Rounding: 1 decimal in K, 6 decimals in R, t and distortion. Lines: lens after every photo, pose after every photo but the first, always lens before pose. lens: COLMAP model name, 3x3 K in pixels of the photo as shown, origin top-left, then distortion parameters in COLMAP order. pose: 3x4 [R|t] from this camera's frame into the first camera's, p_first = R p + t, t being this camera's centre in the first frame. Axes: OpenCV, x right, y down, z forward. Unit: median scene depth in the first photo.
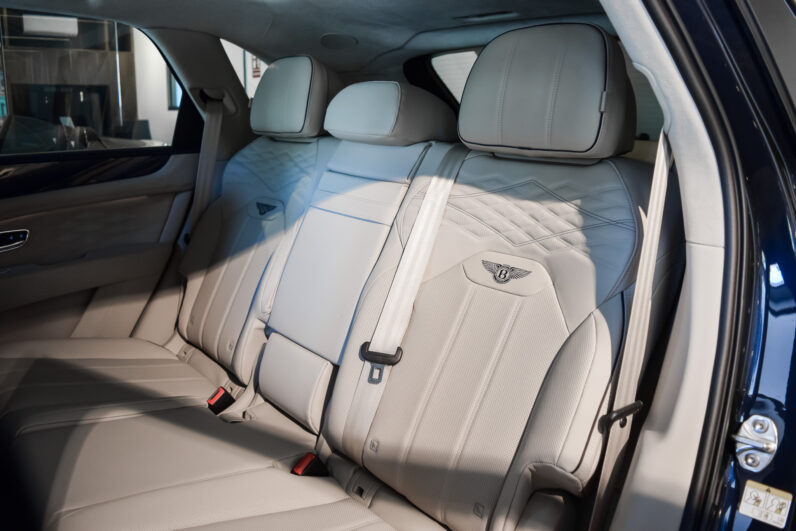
lens RADIAL K [[612.5, 0, 398.0], [0, 612.5, 265.5], [0, 0, 1]] dist [-0.099183, 0.019924]
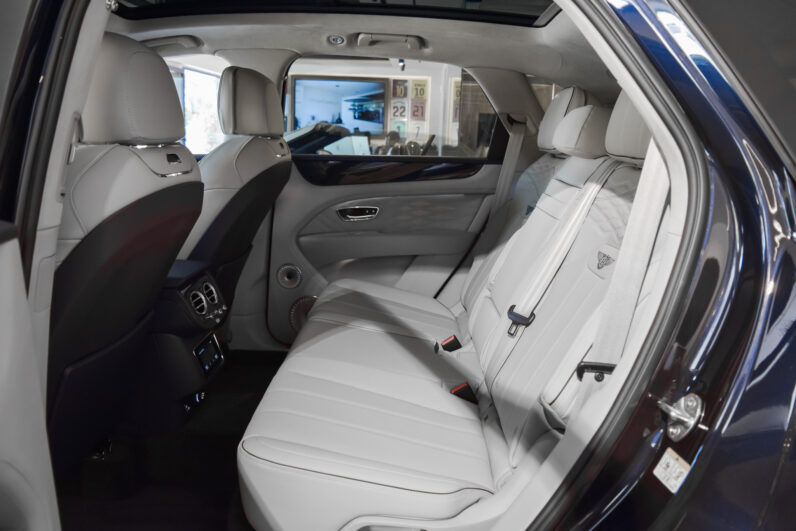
lens RADIAL K [[612.5, 0, 398.0], [0, 612.5, 265.5], [0, 0, 1]] dist [-0.099183, 0.019924]
pose [[0.747675, 0.148680, -0.647206, 0.406337], [-0.182845, 0.983033, 0.014600, 0.048627], [0.638396, 0.107423, 0.762175, -0.098248]]
